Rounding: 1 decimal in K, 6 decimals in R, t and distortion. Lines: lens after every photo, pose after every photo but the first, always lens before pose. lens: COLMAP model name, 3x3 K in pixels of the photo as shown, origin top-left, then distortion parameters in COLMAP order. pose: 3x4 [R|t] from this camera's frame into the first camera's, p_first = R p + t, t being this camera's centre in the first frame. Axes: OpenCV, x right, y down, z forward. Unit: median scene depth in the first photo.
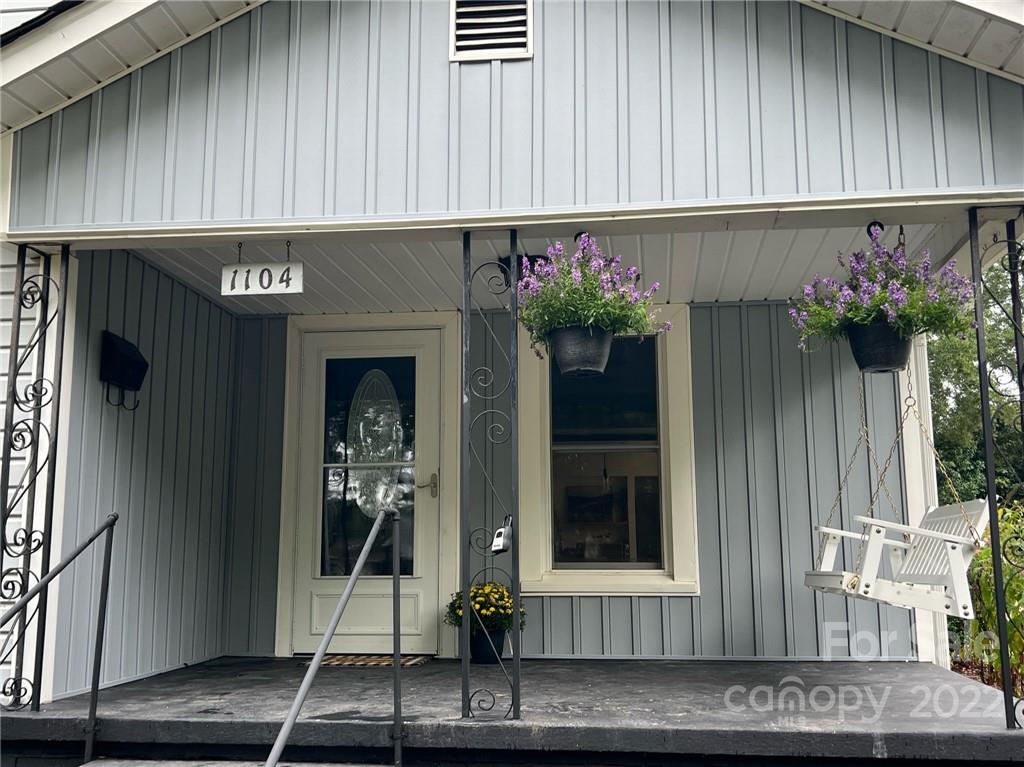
lens RADIAL K [[1061.0, 0, 512.5], [0, 1061.0, 380.2], [0, 0, 1]] dist [0.044782, 0.000000]
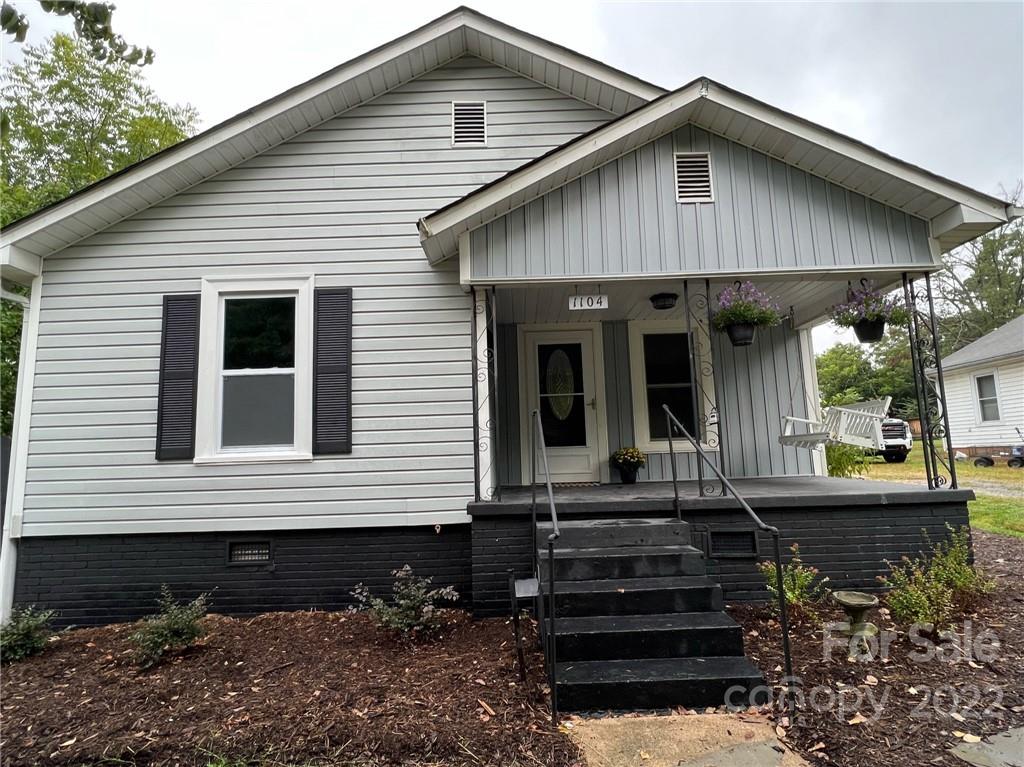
lens RADIAL K [[538.6, 0, 512.6], [0, 538.6, 383.7], [0, 0, 1]] dist [0.003183, 0.000563]
pose [[0.992323, -0.012272, 0.123060, -0.521732], [0.008677, 0.999521, 0.029711, 0.036326], [-0.123365, -0.028415, 0.991954, -0.068078]]
